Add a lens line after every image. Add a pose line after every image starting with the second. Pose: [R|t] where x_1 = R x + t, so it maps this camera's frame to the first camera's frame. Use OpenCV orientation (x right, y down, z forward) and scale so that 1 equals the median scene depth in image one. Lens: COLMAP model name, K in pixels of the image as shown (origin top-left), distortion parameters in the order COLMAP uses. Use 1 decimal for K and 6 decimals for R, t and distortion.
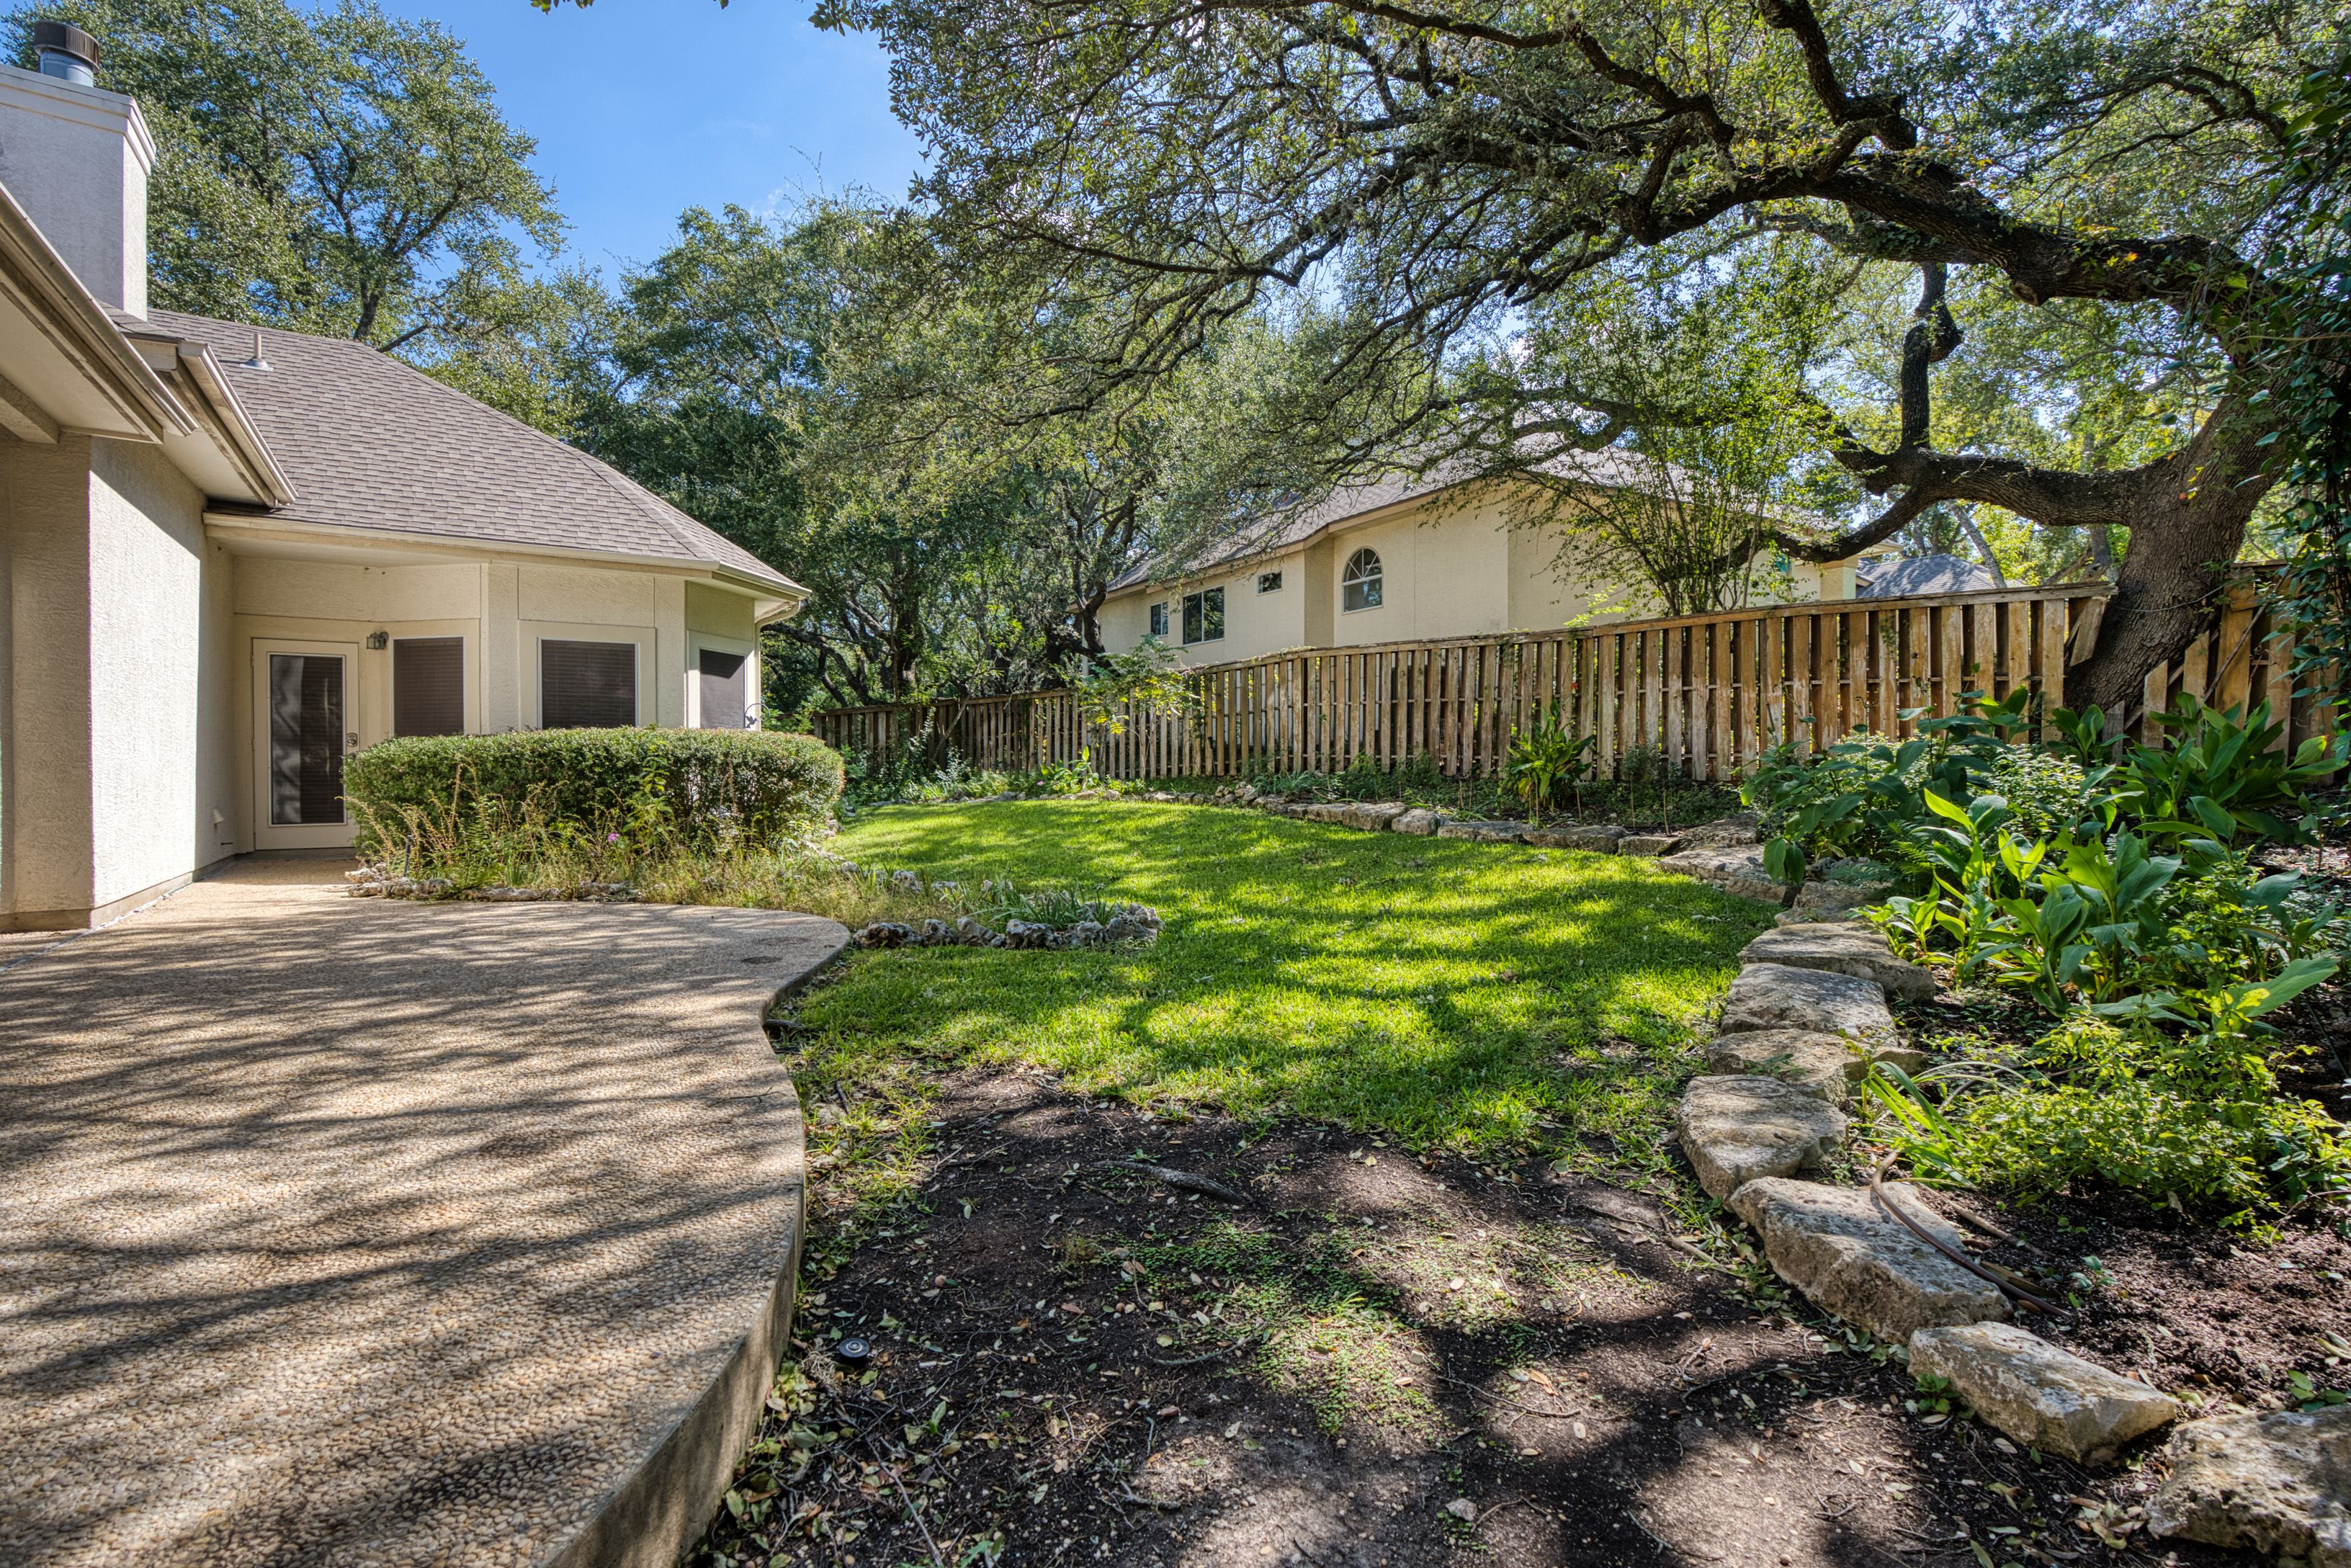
lens RADIAL K [[1066.6, 0, 1182.1], [0, 1066.6, 780.9], [0, 0, 1]] dist [-0.007404, 0.002771]
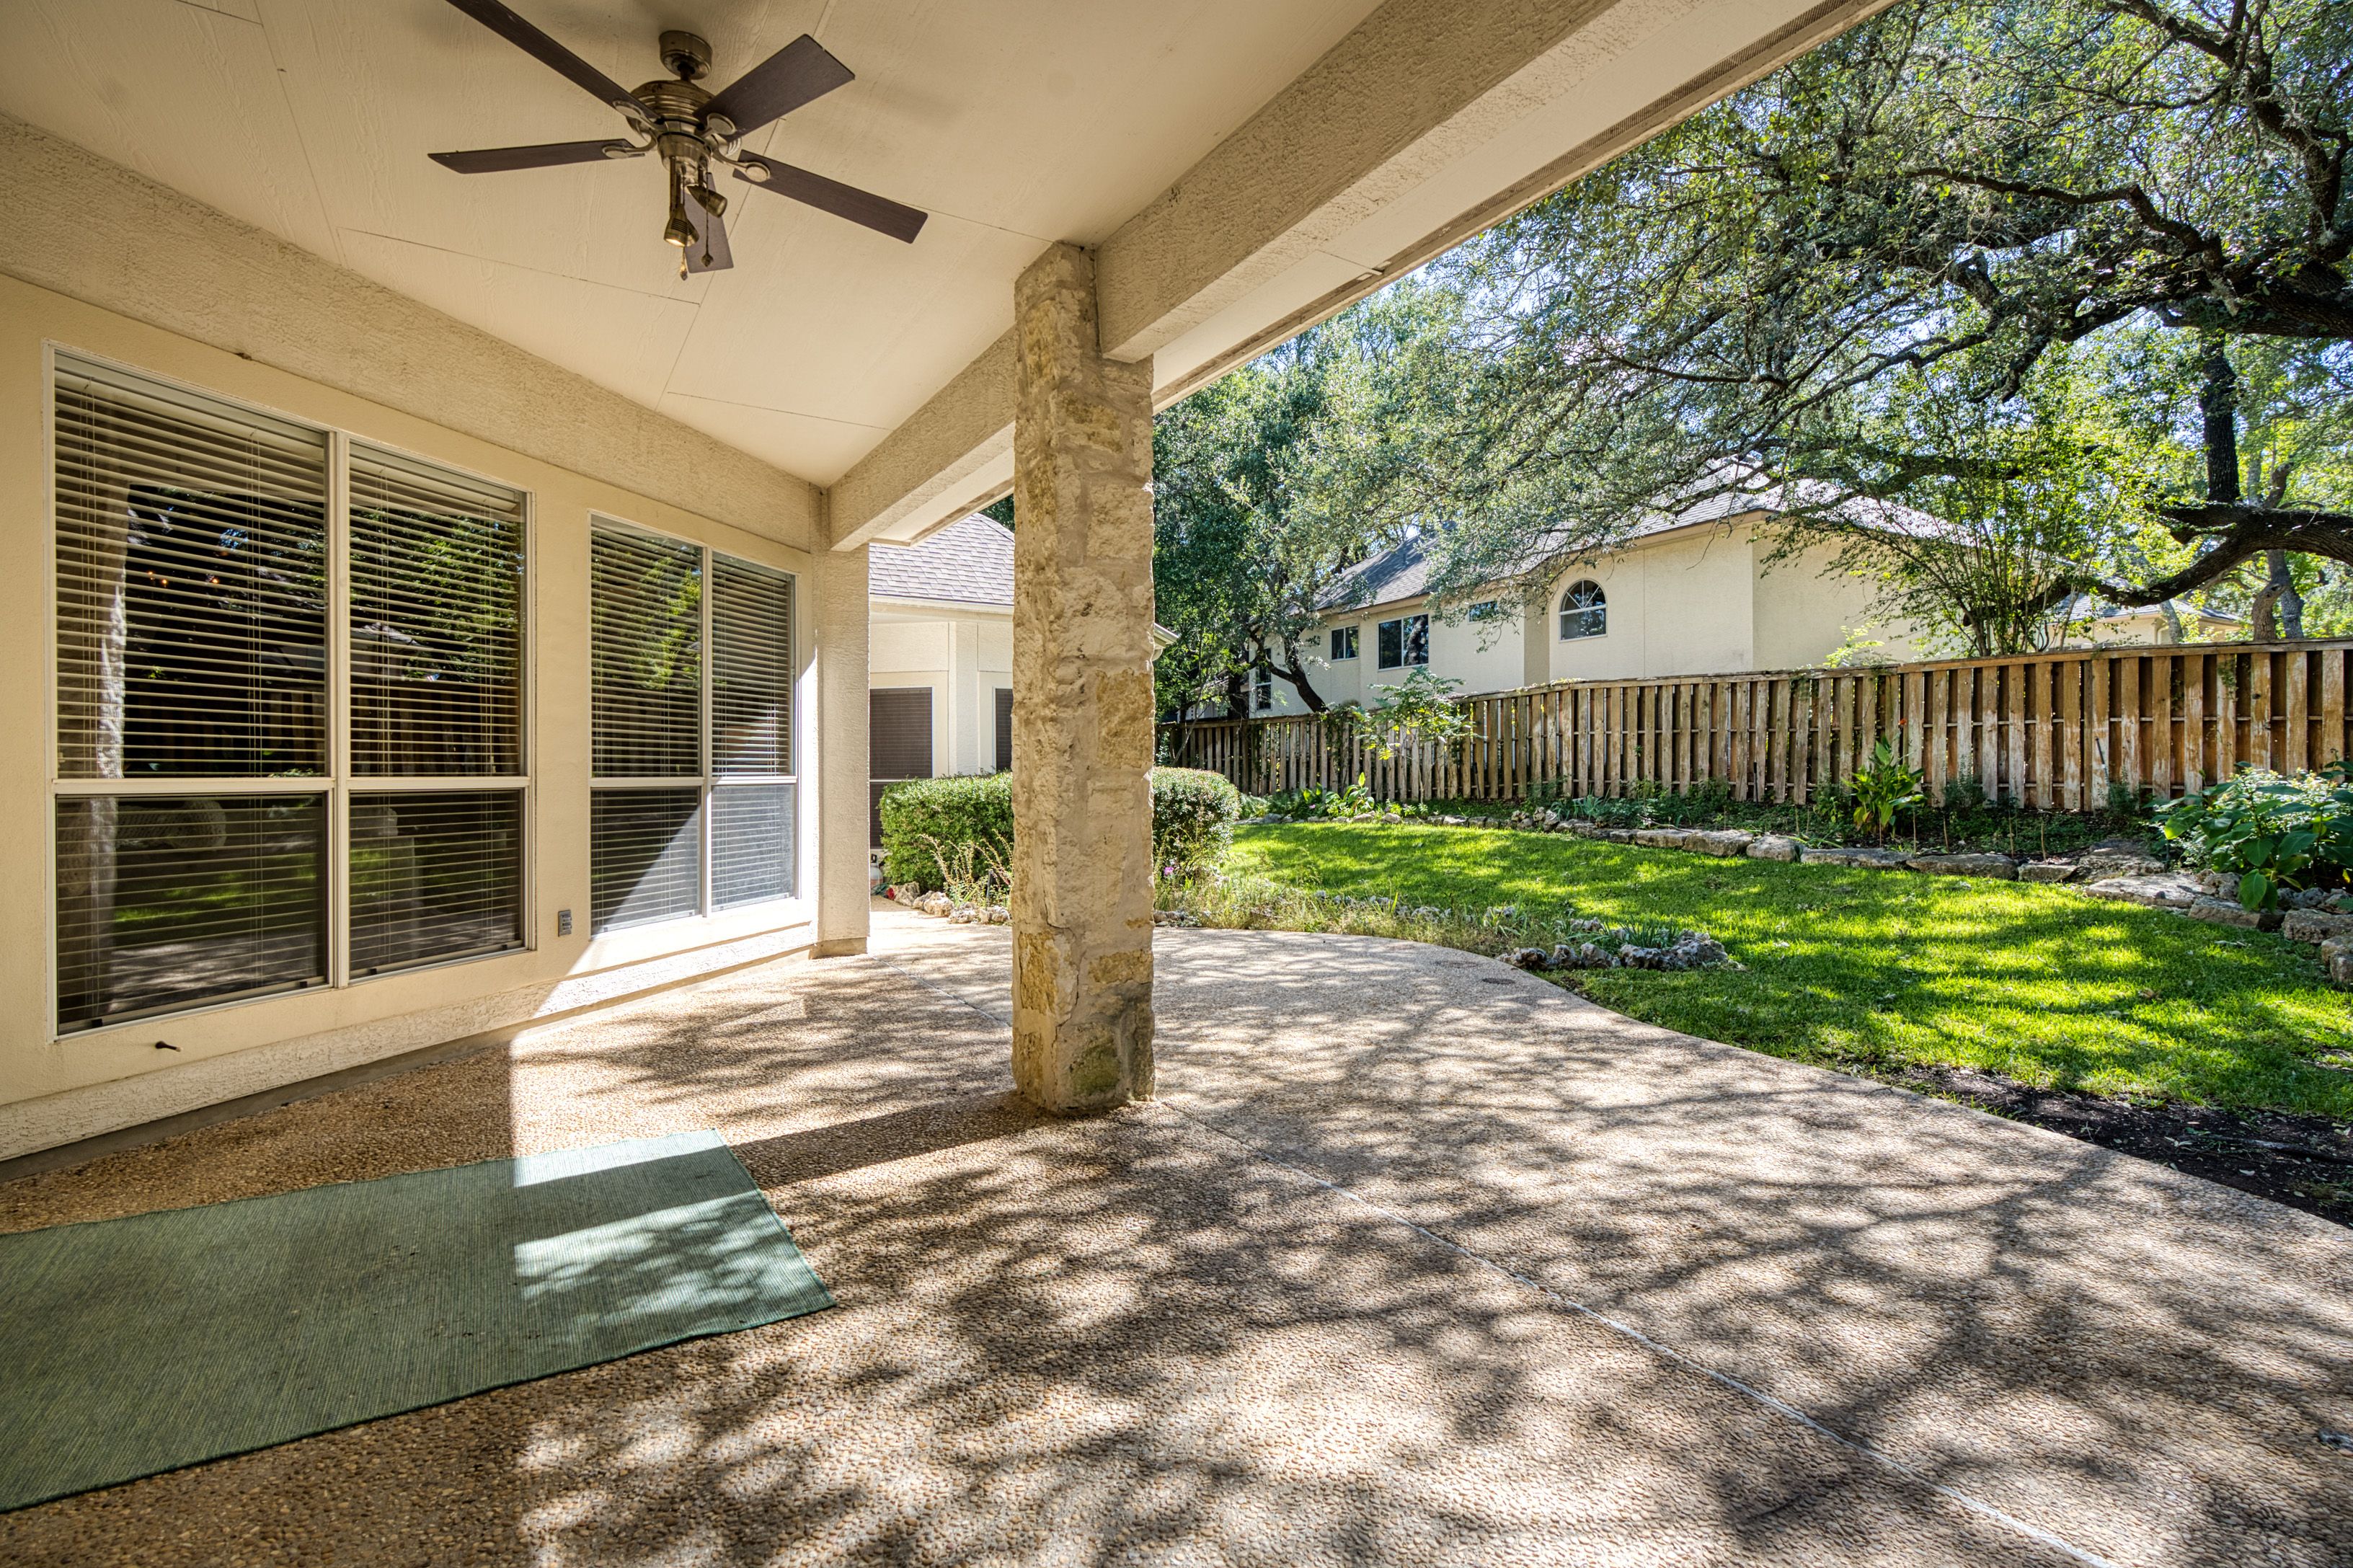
lens RADIAL K [[1067.5, 0, 1174.5], [0, 1067.5, 782.9], [0, 0, 1]] dist [-0.007404, 0.002771]
pose [[0.999648, -0.004126, -0.026195, -0.343093], [0.004032, 0.999985, -0.003645, -0.025581], [0.026210, 0.003538, 0.999650, -0.104361]]
